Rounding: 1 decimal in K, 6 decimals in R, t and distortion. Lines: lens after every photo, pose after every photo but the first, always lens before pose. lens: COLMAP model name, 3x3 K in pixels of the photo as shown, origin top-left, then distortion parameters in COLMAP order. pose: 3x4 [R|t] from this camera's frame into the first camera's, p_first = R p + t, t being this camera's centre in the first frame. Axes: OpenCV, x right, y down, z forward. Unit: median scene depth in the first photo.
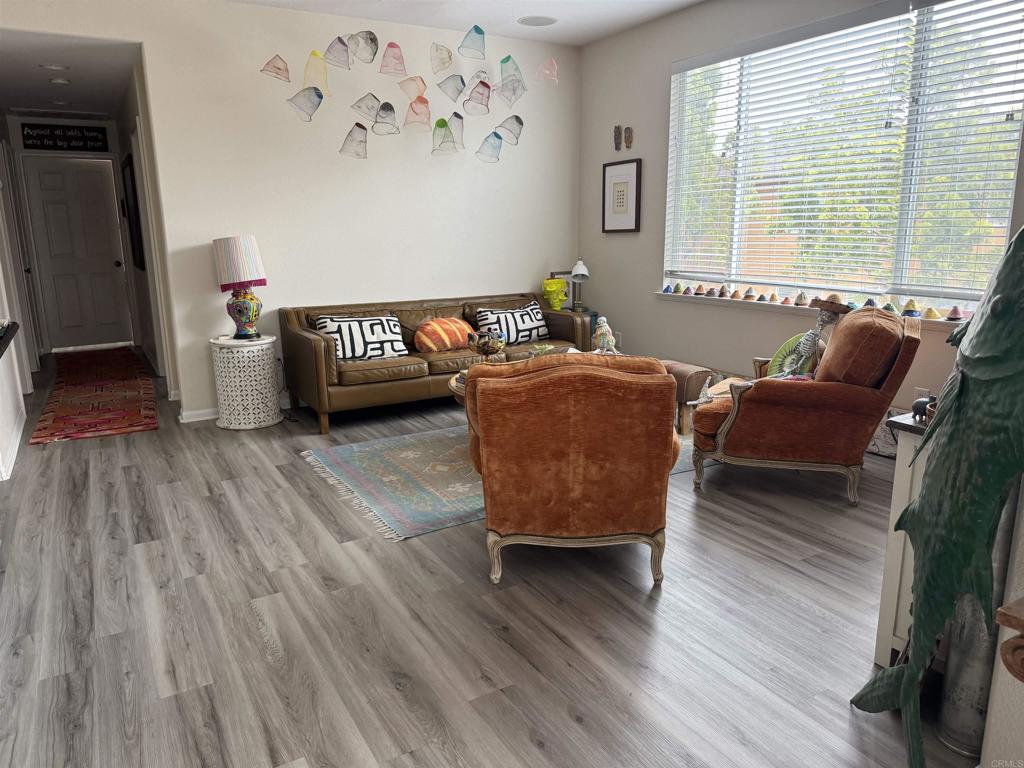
lens RADIAL K [[728.5, 0, 500.8], [0, 728.5, 390.8], [0, 0, 1]] dist [0.009080, -0.001404]
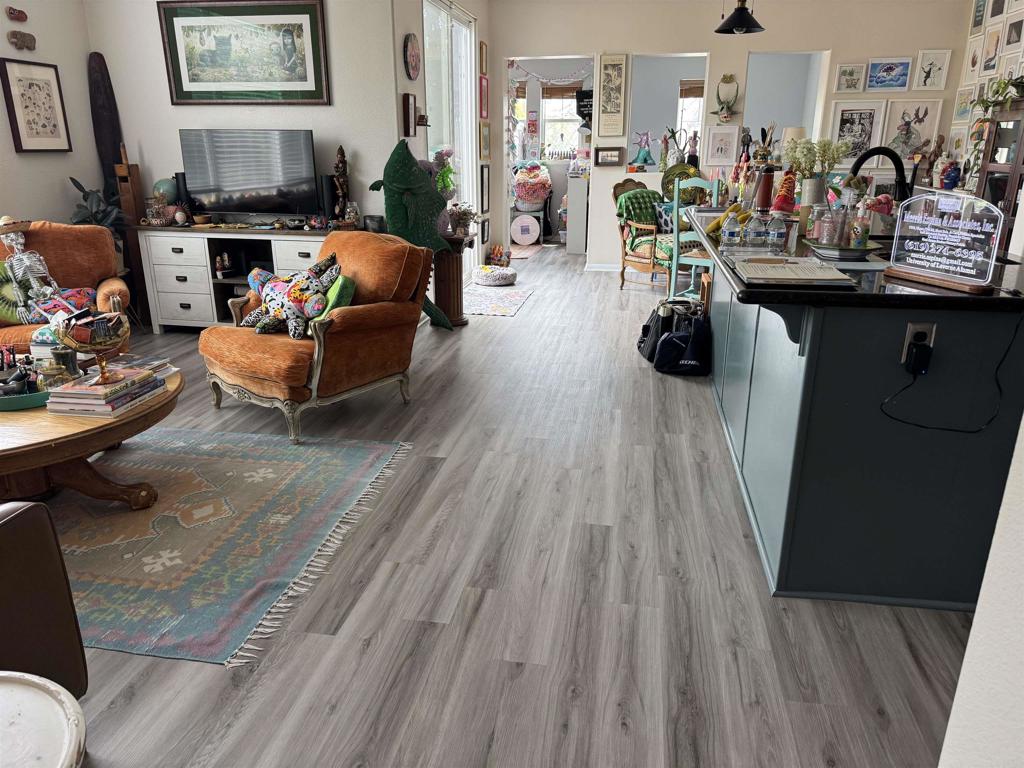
lens RADIAL K [[710.5, 0, 512.0], [0, 710.5, 384.0], [0, 0, 1]] dist [0.063397, -0.060979]
pose [[-0.775808, -0.176924, 0.605657, -0.750861], [0.159958, 0.873378, 0.460027, -0.286777], [-0.610357, 0.453772, -0.649273, 1.301088]]
